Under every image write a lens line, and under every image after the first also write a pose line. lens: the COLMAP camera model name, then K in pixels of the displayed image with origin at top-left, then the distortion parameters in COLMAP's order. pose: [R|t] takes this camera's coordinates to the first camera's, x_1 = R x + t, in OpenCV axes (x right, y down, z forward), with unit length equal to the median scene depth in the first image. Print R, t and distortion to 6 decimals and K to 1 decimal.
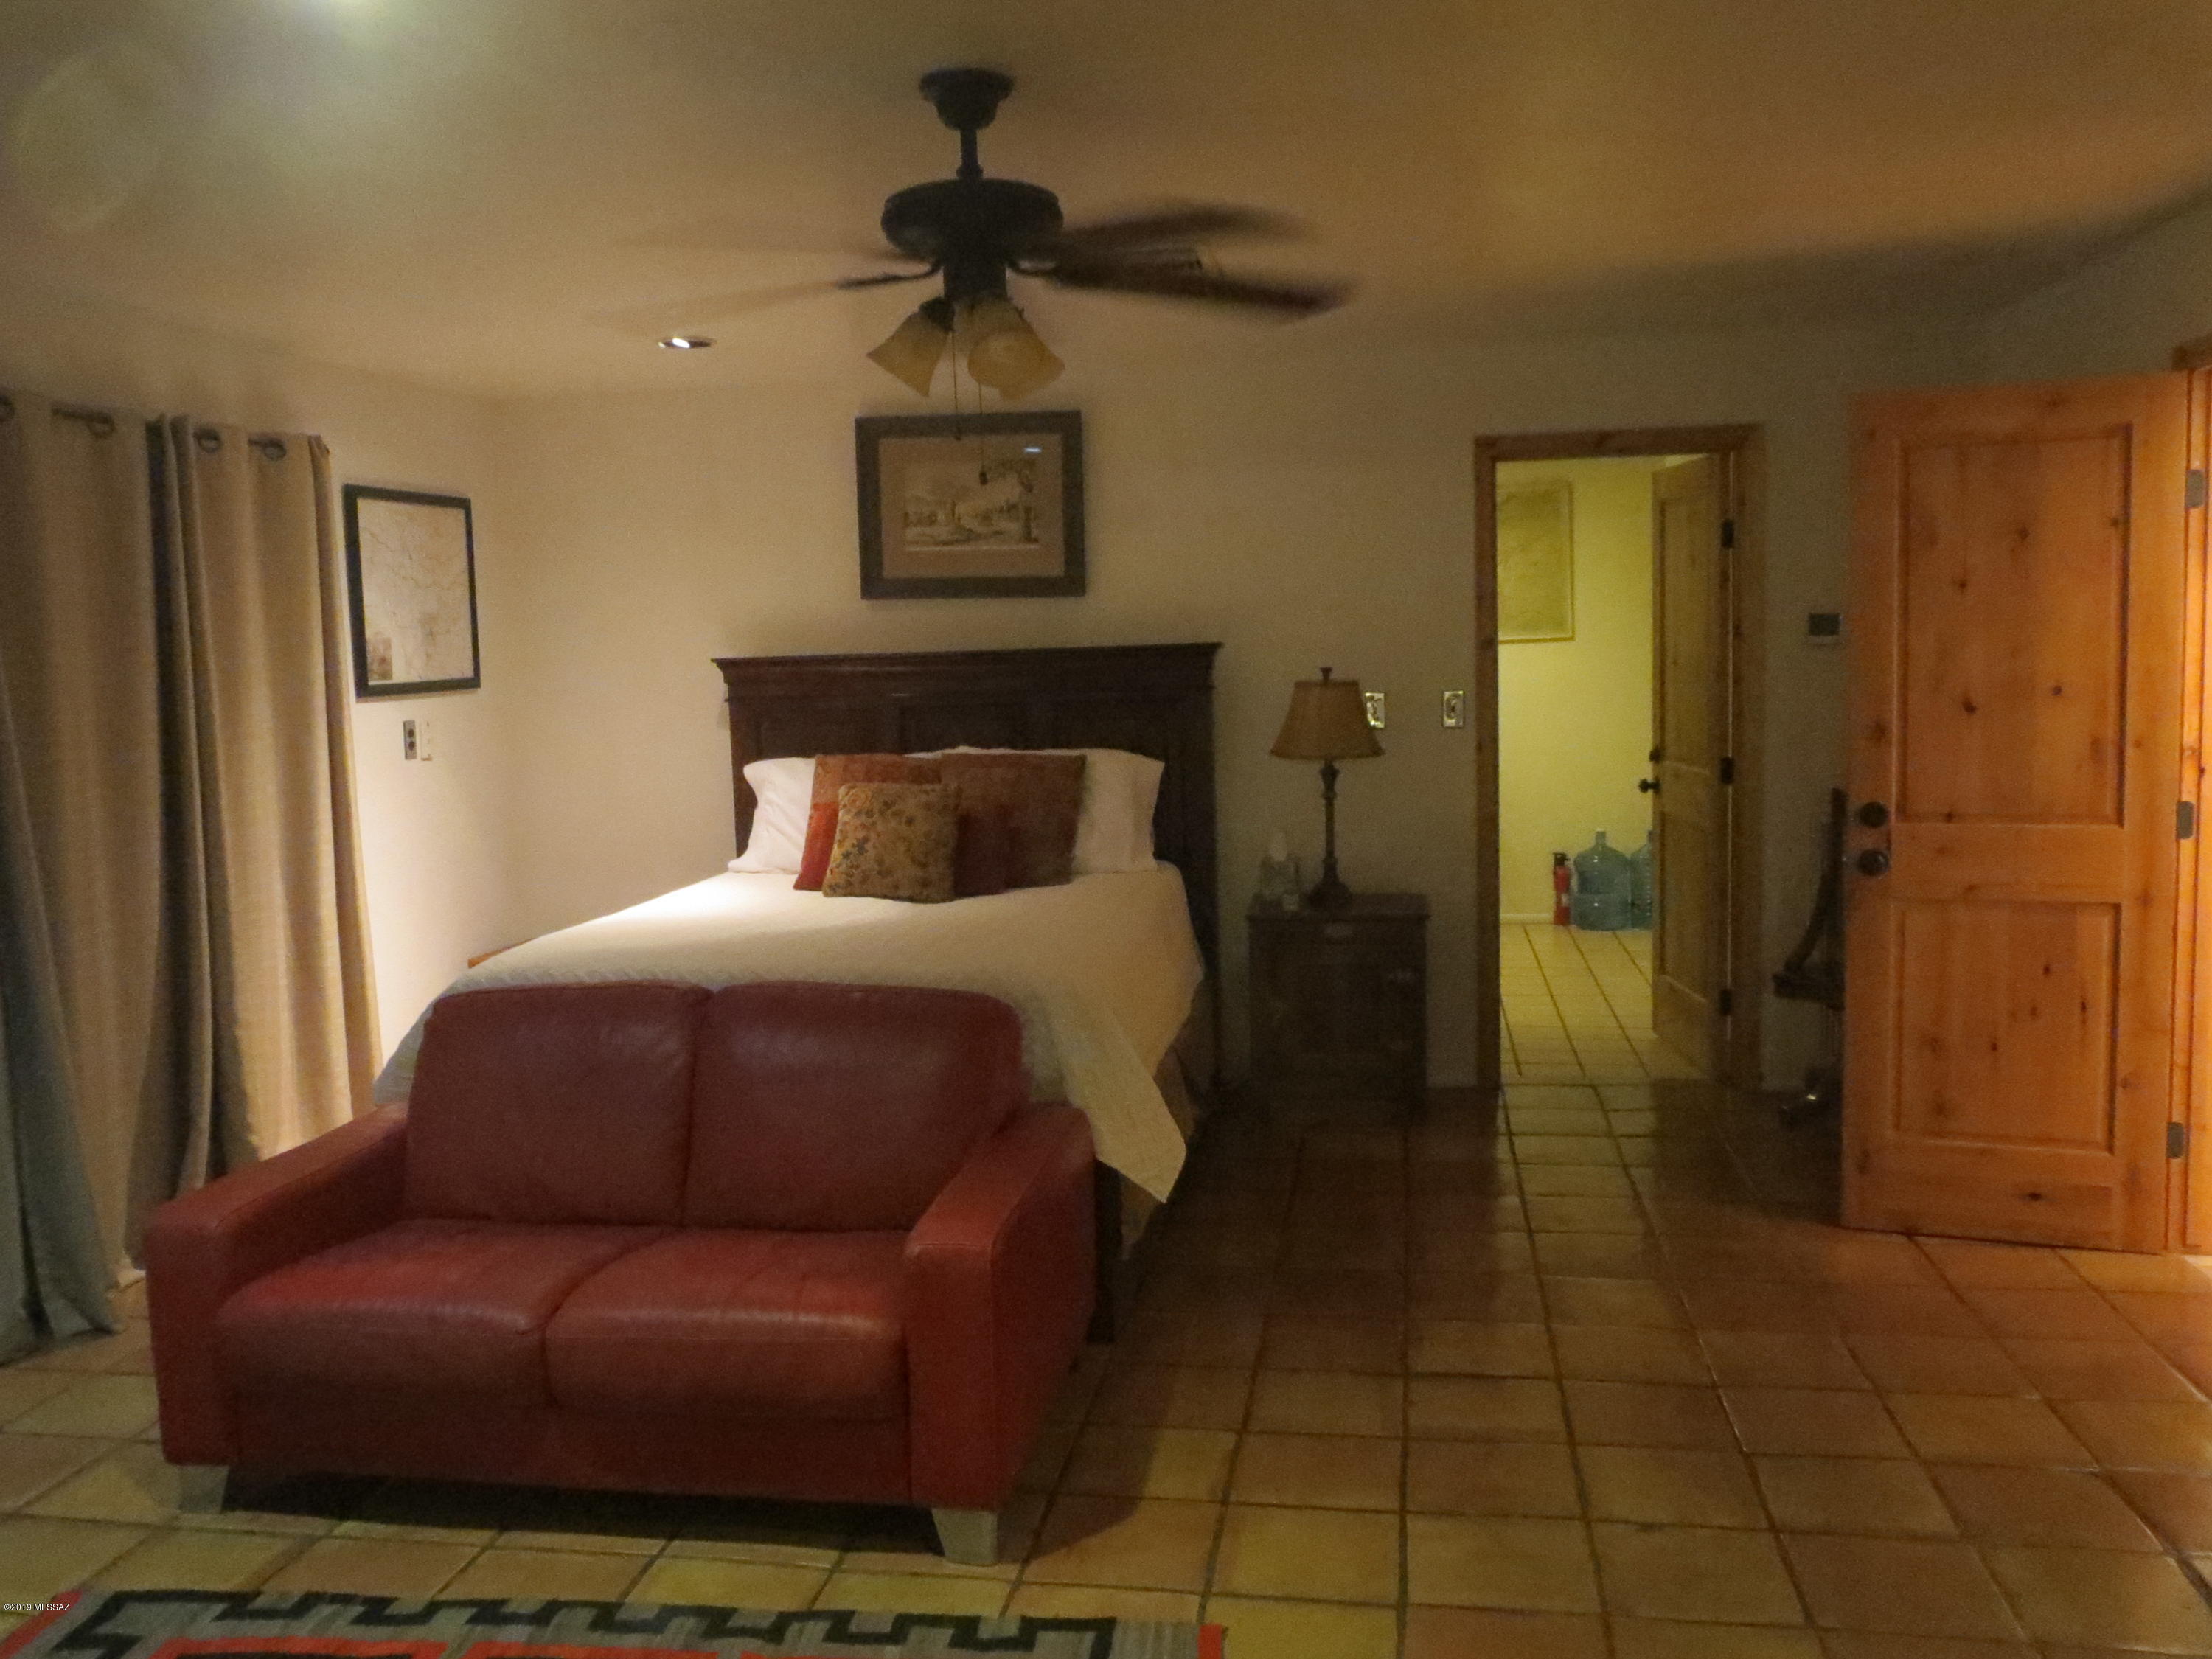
lens RADIAL K [[1834.7, 0, 1090.2], [0, 1834.7, 824.3], [0, 0, 1]] dist [-0.046487, 0.044890]
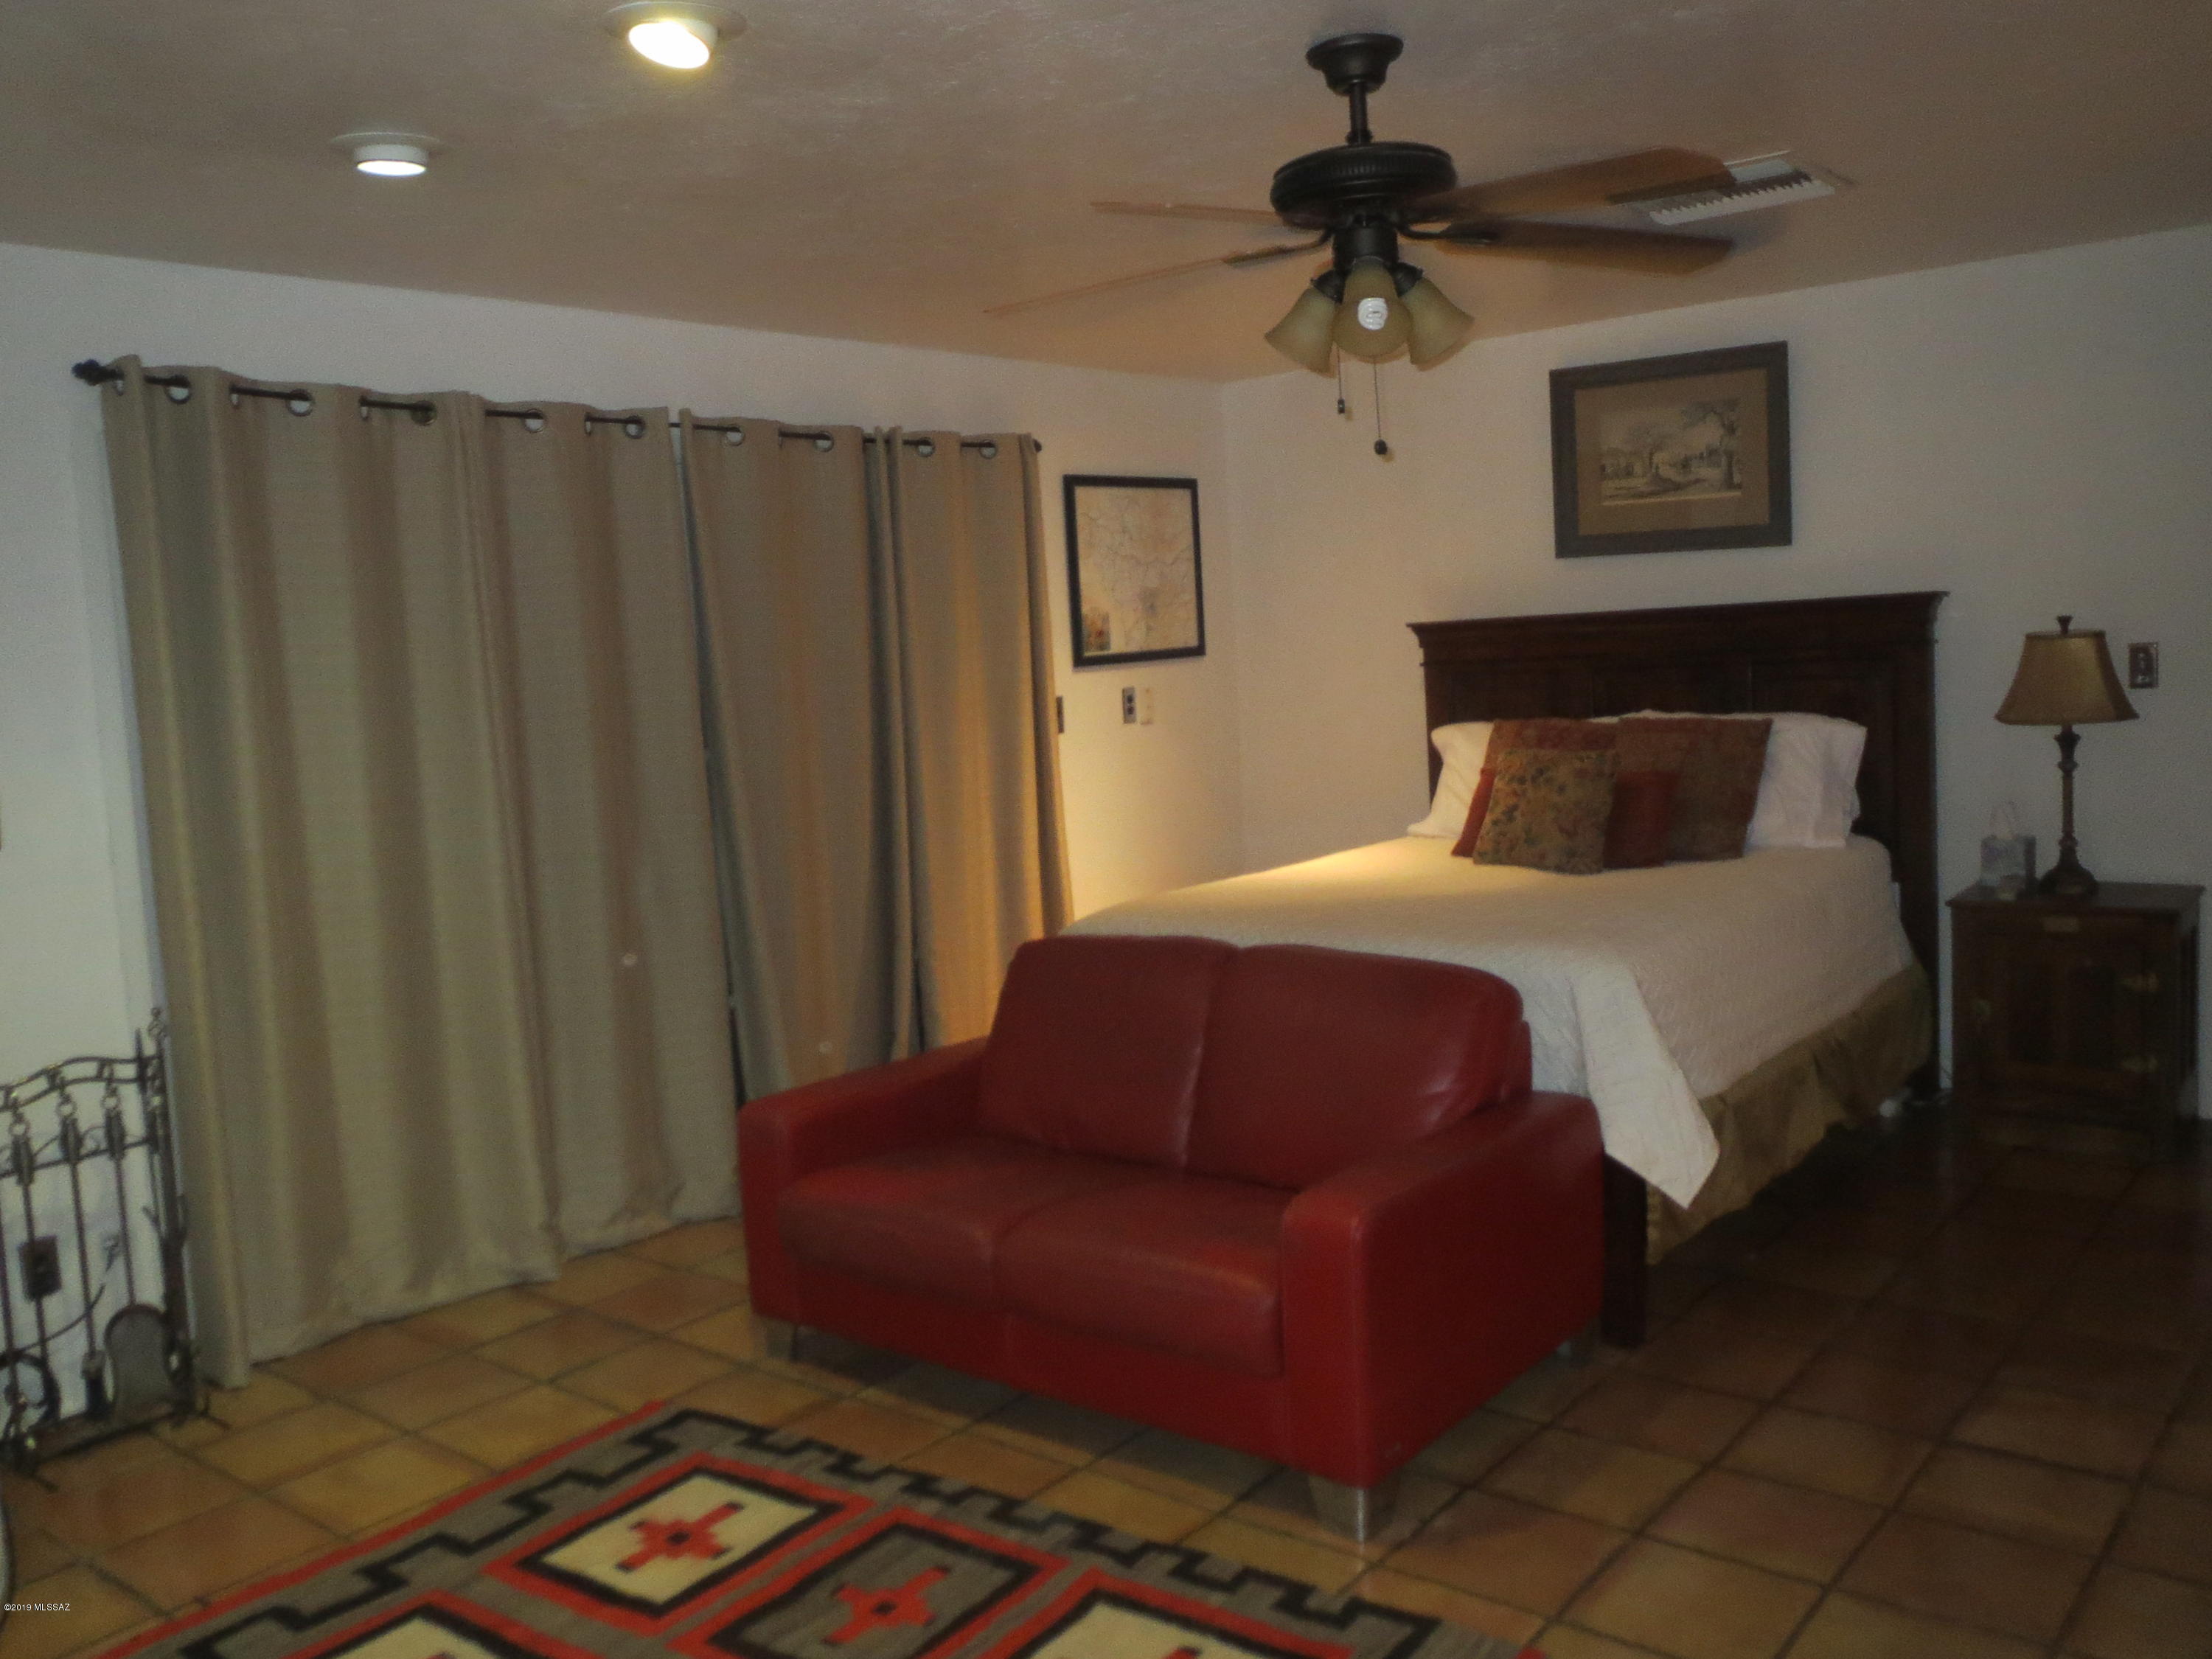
lens RADIAL K [[1834.7, 0, 1076.4], [0, 1834.7, 832.6], [0, 0, 1]] dist [-0.046487, 0.044890]
pose [[0.865010, 0.029122, -0.500909, 0.305967], [-0.013829, 0.999319, 0.034217, -0.014888], [0.501564, -0.022671, 0.864824, 0.067123]]
